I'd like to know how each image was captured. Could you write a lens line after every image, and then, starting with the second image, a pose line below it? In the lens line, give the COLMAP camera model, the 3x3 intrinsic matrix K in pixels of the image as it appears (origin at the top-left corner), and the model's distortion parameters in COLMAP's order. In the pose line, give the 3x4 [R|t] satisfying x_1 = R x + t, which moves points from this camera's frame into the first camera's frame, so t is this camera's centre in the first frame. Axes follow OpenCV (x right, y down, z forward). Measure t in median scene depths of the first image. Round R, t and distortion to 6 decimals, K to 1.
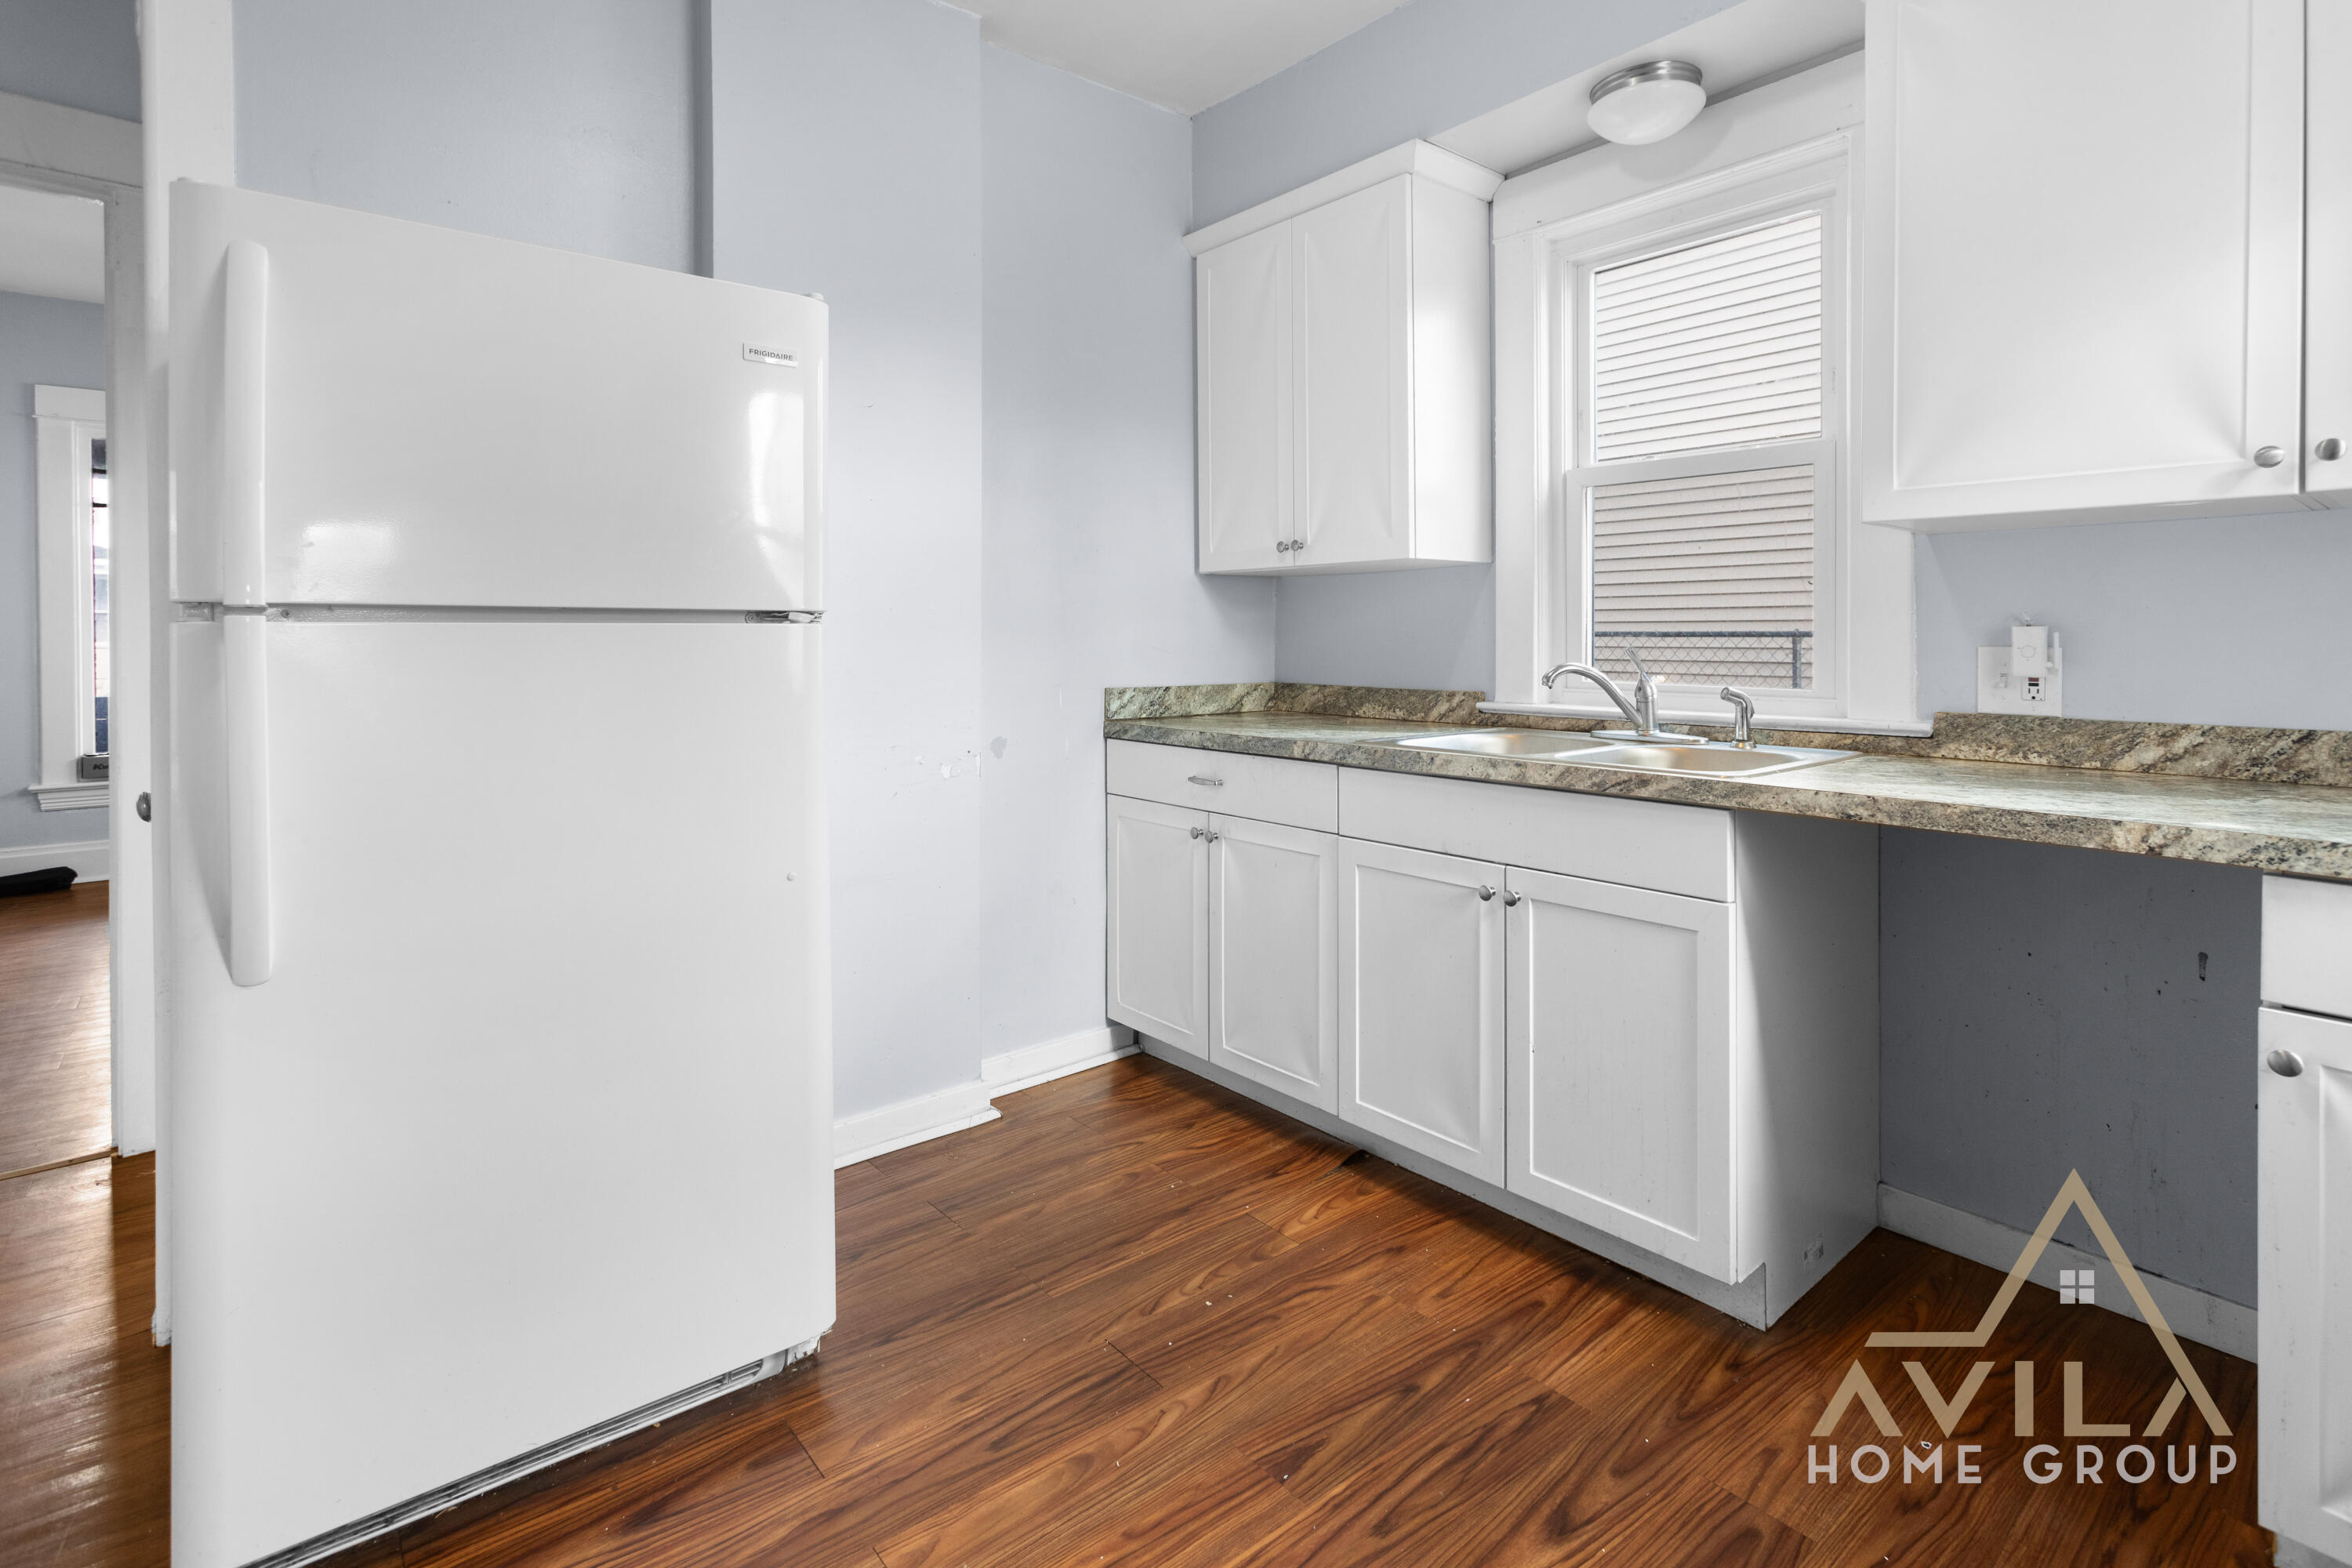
lens RADIAL K [[1112.2, 0, 1181.8], [0, 1112.2, 649.1], [0, 0, 1]] dist [-0.043349, 0.013123]
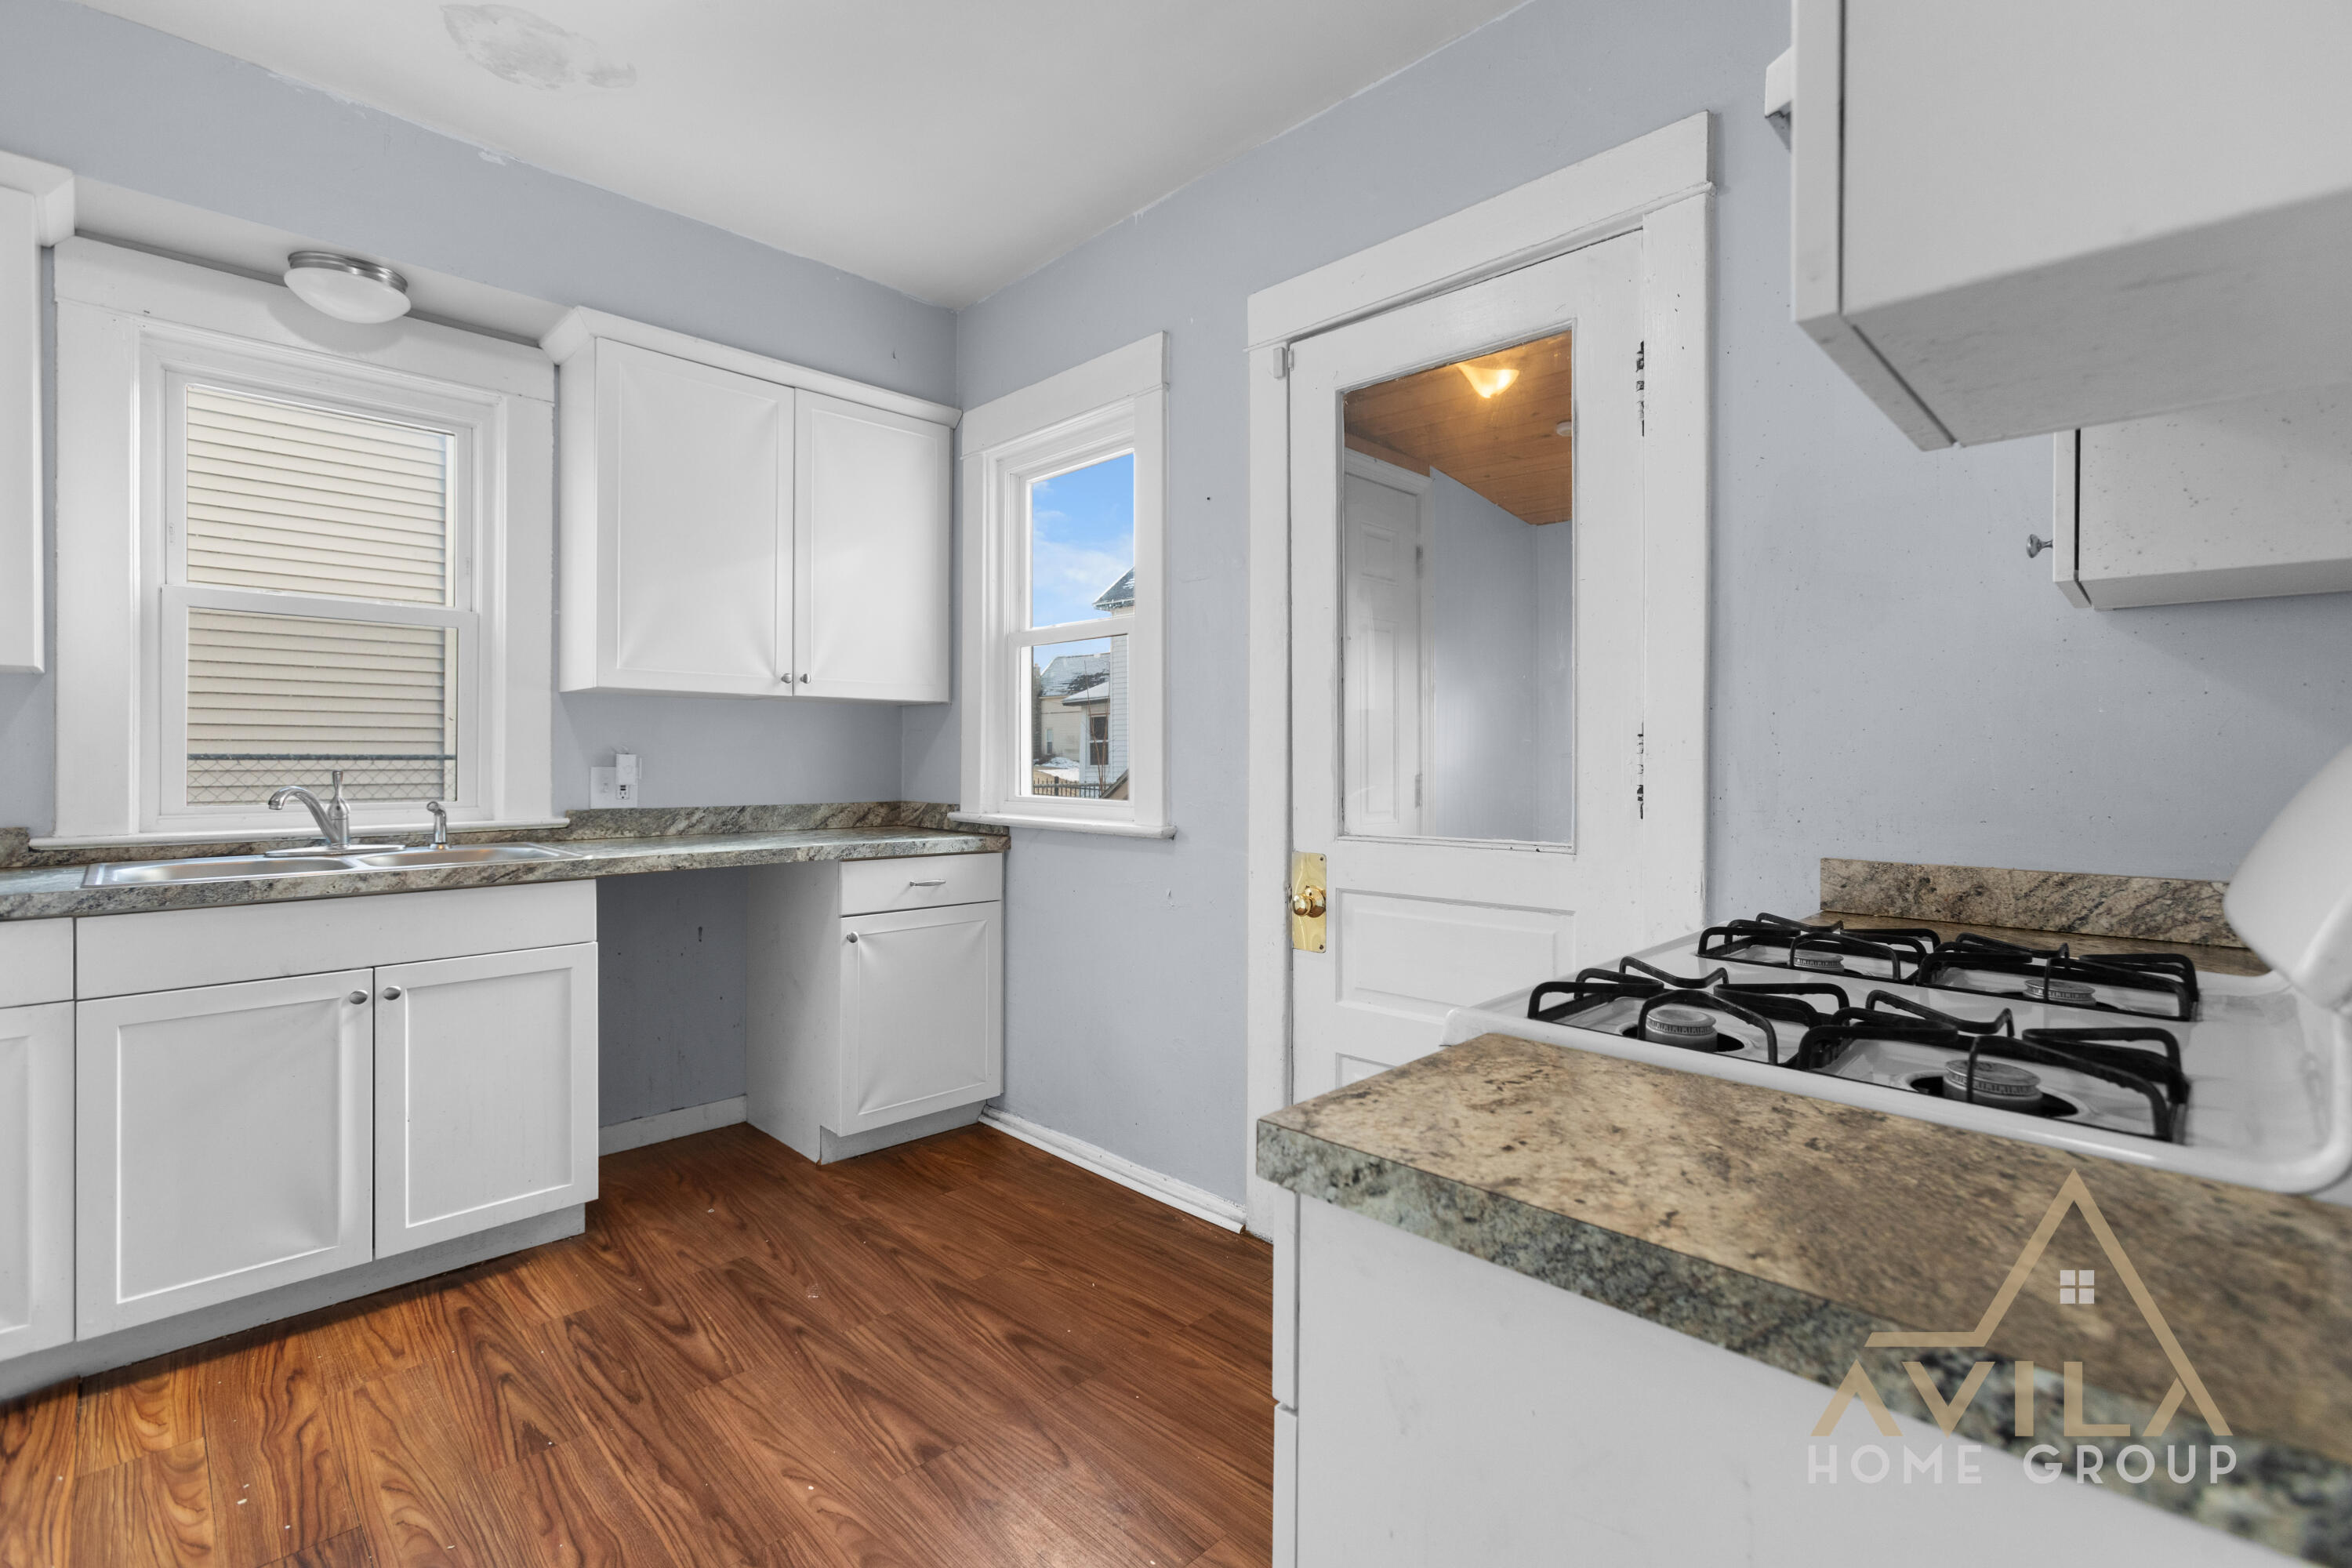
lens RADIAL K [[1056.7, 0, 1176.0], [0, 1056.7, 784.0], [0, 0, 1]] dist [-0.001309, -0.000152]
pose [[-0.084146, -0.027480, 0.996074, -0.900219], [0.007544, 0.999573, 0.028214, -0.014760], [-0.996425, 0.009888, -0.083903, 0.301594]]
